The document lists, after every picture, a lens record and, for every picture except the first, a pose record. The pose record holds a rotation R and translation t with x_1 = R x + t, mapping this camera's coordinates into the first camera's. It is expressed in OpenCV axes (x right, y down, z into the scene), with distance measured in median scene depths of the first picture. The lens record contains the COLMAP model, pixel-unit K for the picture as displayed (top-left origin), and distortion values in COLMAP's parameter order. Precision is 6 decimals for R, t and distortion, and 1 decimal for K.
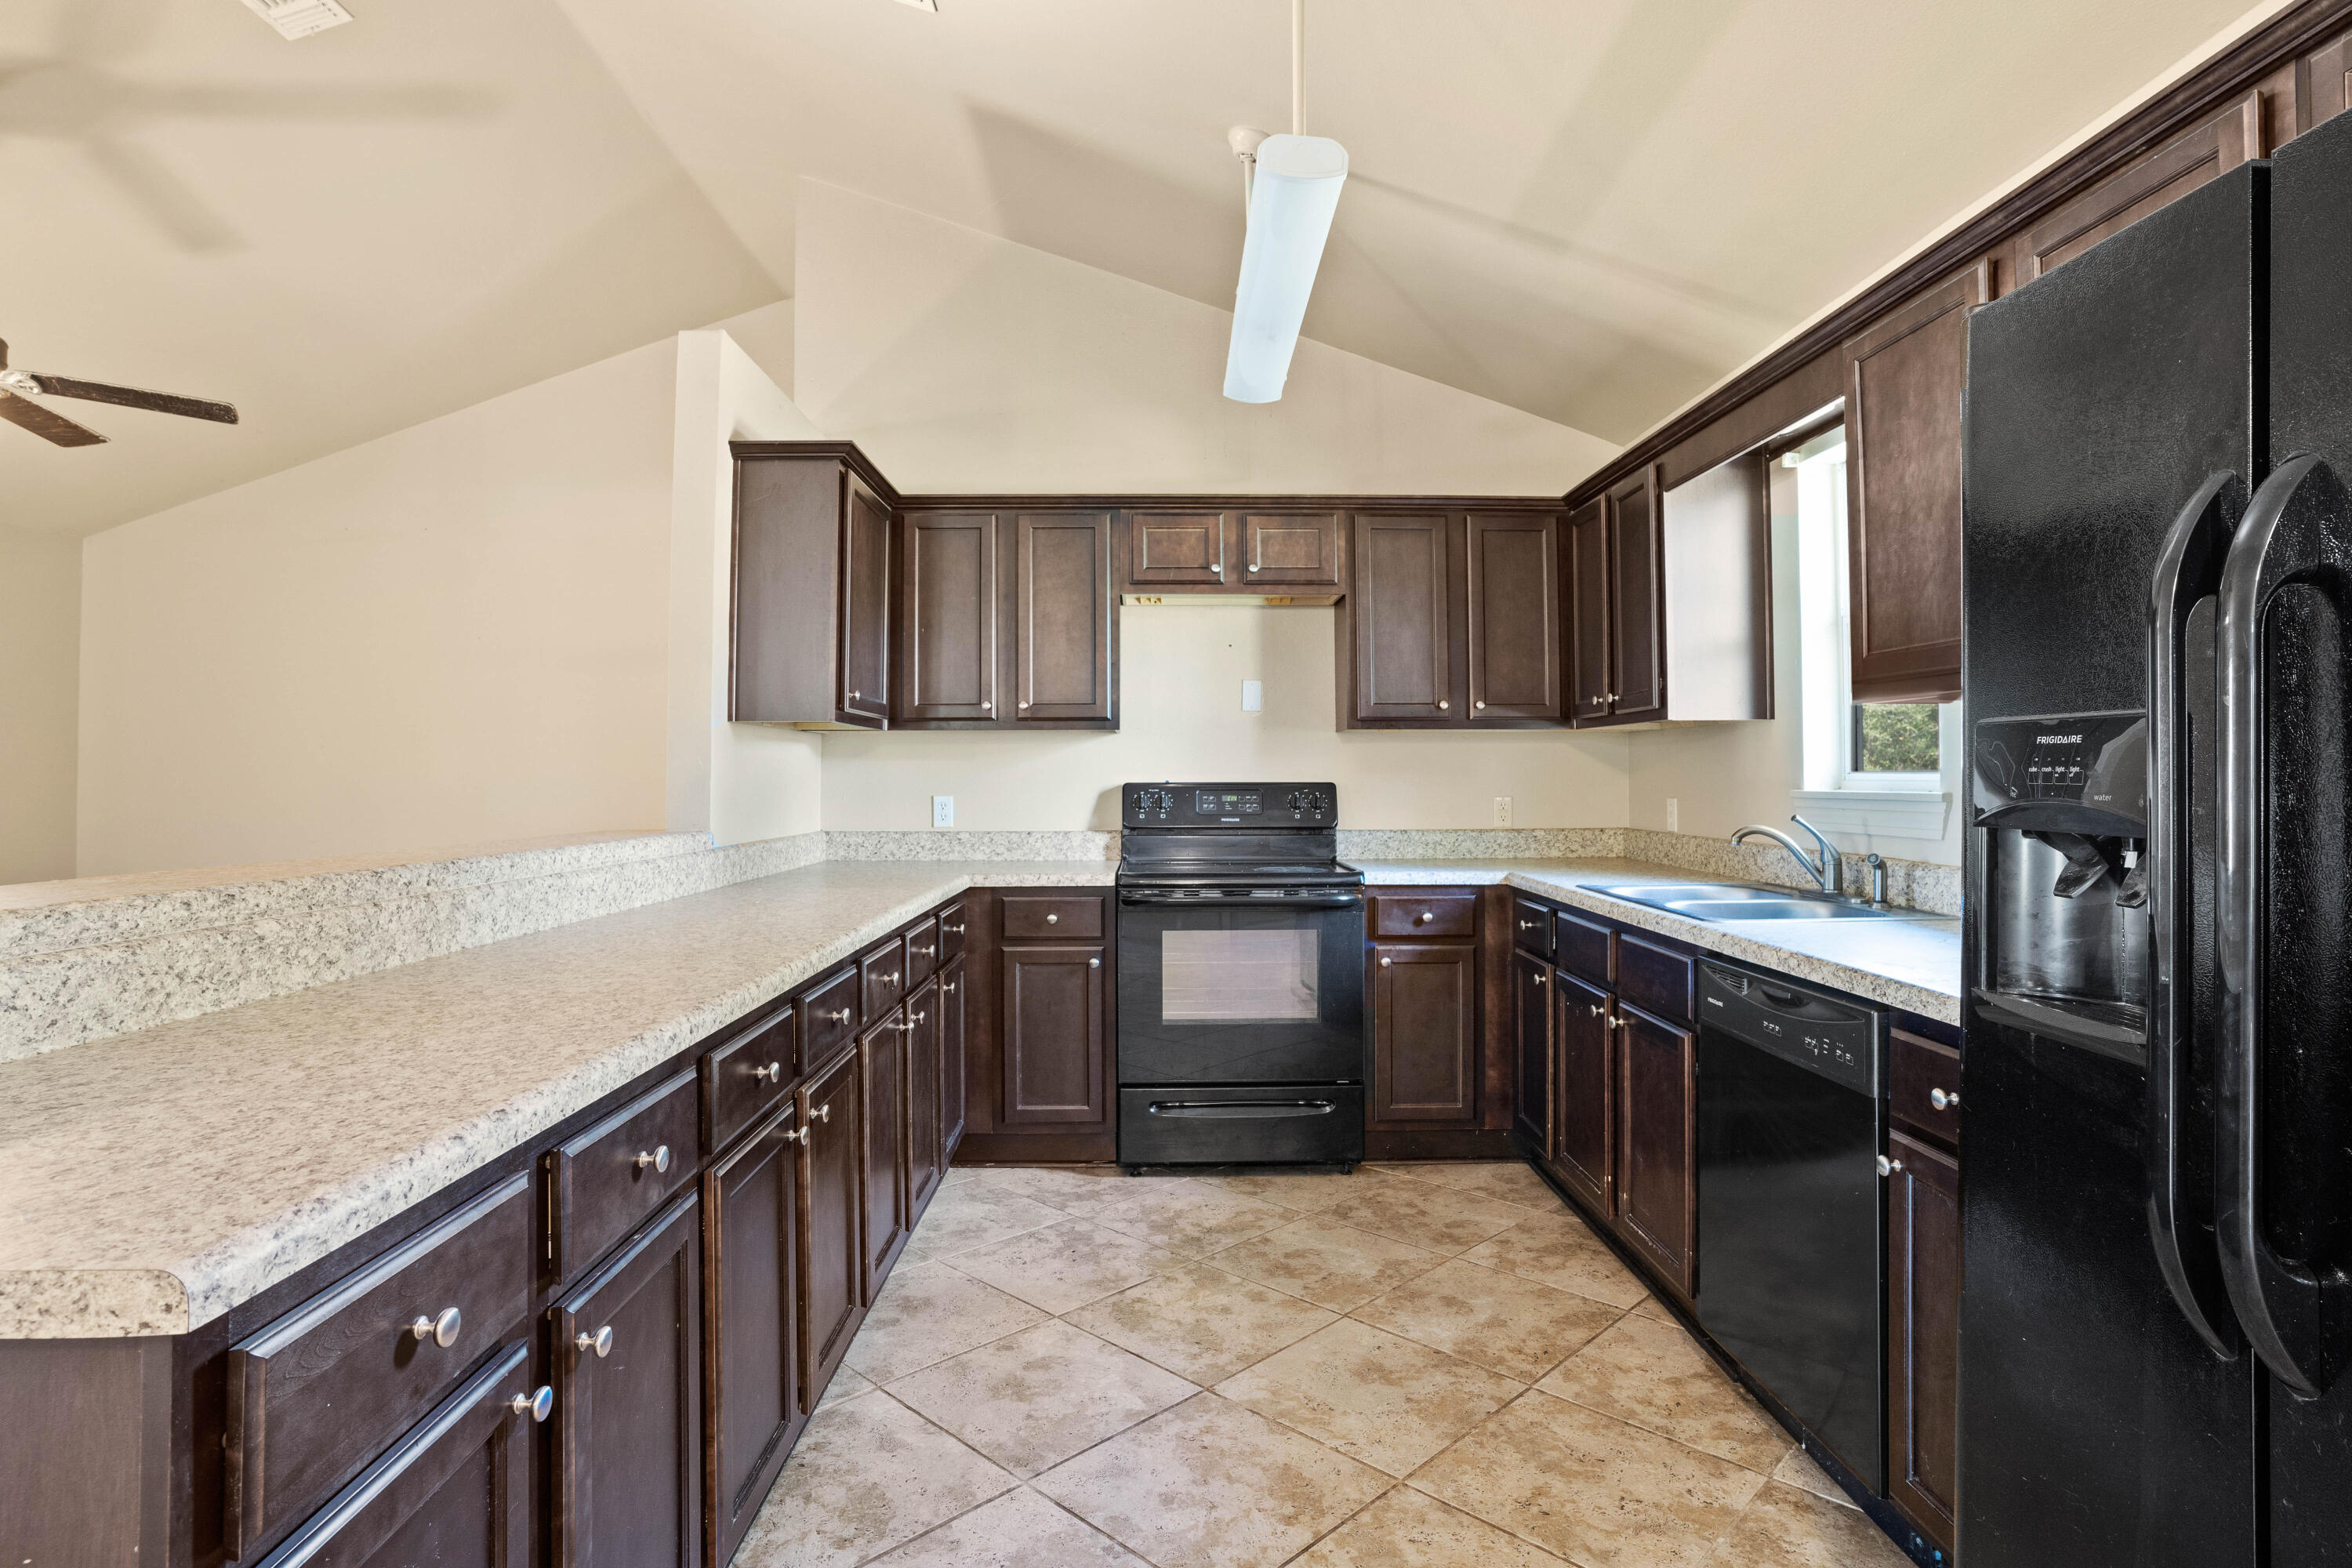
lens RADIAL K [[1232.5, 0, 1179.8], [0, 1232.5, 733.1], [0, 0, 1]] dist [-0.068454, 0.041827]
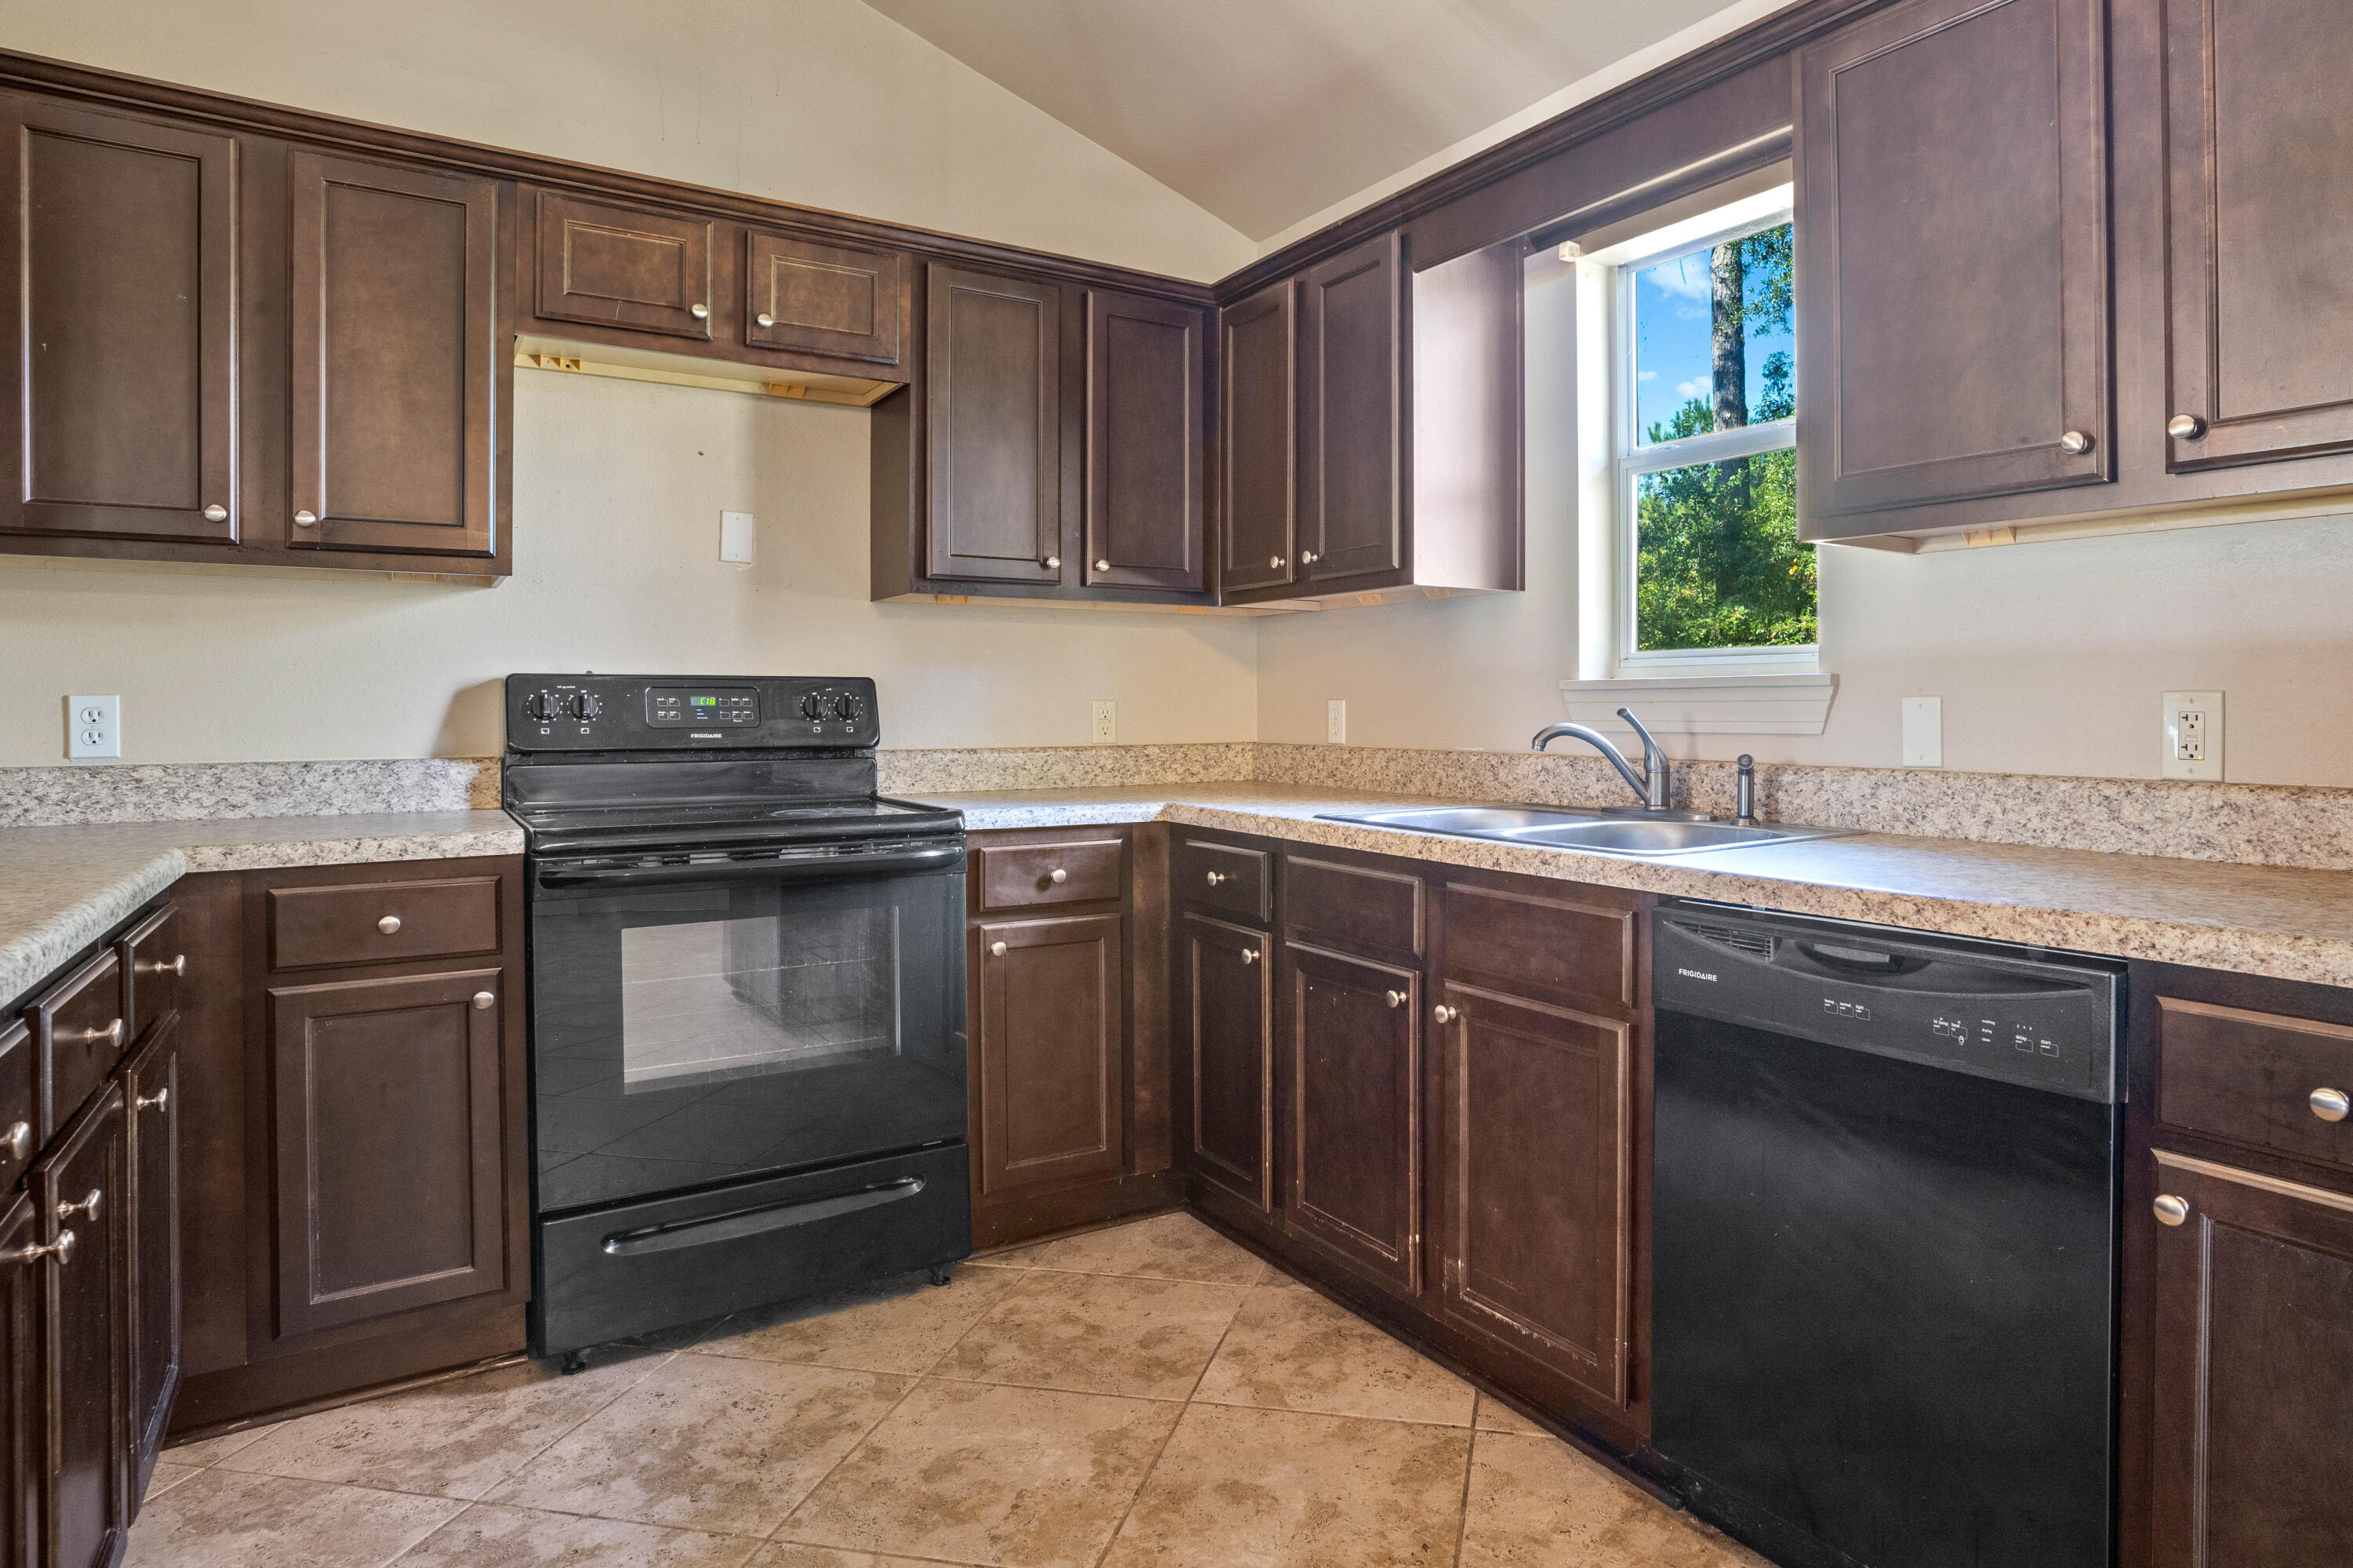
lens RADIAL K [[1353.4, 0, 1319.8], [0, 1353.4, 705.2], [0, 0, 1]] dist [-0.073840, 0.038077]
pose [[0.826889, 0.000744, 0.562365, -0.095332], [-0.018727, 0.999481, 0.026214, 0.038487], [-0.562054, -0.032207, 0.826473, 0.338312]]
